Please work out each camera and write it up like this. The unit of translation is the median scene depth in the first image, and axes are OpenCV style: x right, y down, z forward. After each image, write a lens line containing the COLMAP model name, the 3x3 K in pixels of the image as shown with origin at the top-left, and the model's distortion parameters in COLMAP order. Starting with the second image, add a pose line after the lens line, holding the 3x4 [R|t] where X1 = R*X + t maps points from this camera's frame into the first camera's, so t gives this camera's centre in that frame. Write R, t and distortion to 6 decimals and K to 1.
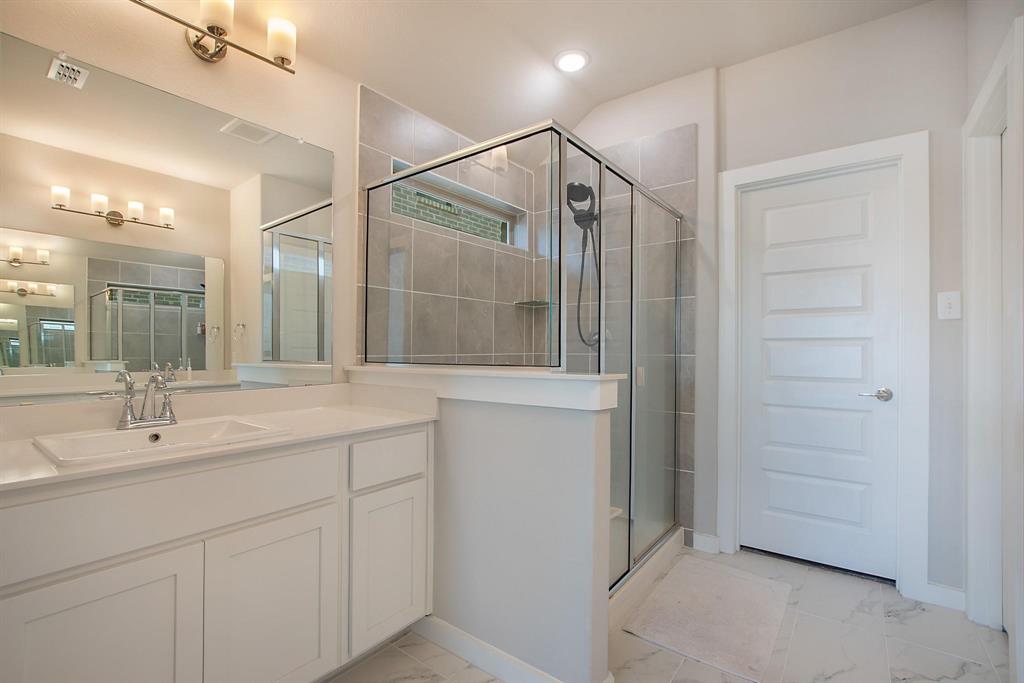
lens RADIAL K [[453.8, 0, 511.2], [0, 453.8, 346.1], [0, 0, 1]] dist [-0.030069, 0.004322]
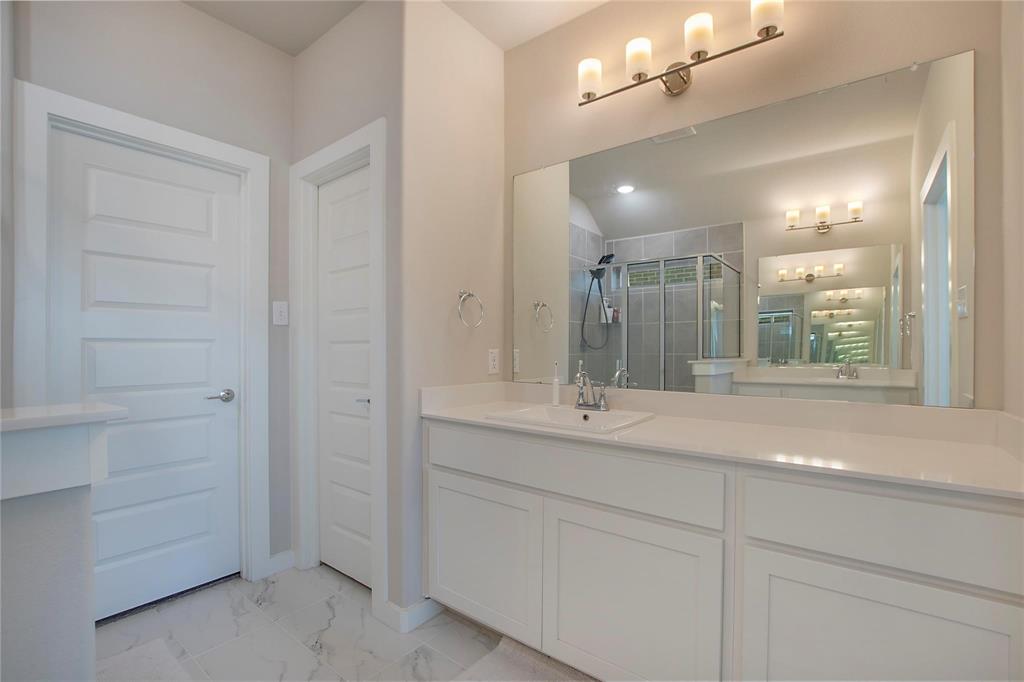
lens RADIAL K [[453.8, 0, 510.4], [0, 453.8, 346.0], [0, 0, 1]] dist [-0.030069, 0.004322]
pose [[0.023285, -0.000201, 0.999729, -0.170905], [-0.004069, 0.999992, 0.000296, -0.008519], [-0.999721, -0.004075, 0.023284, 0.324108]]
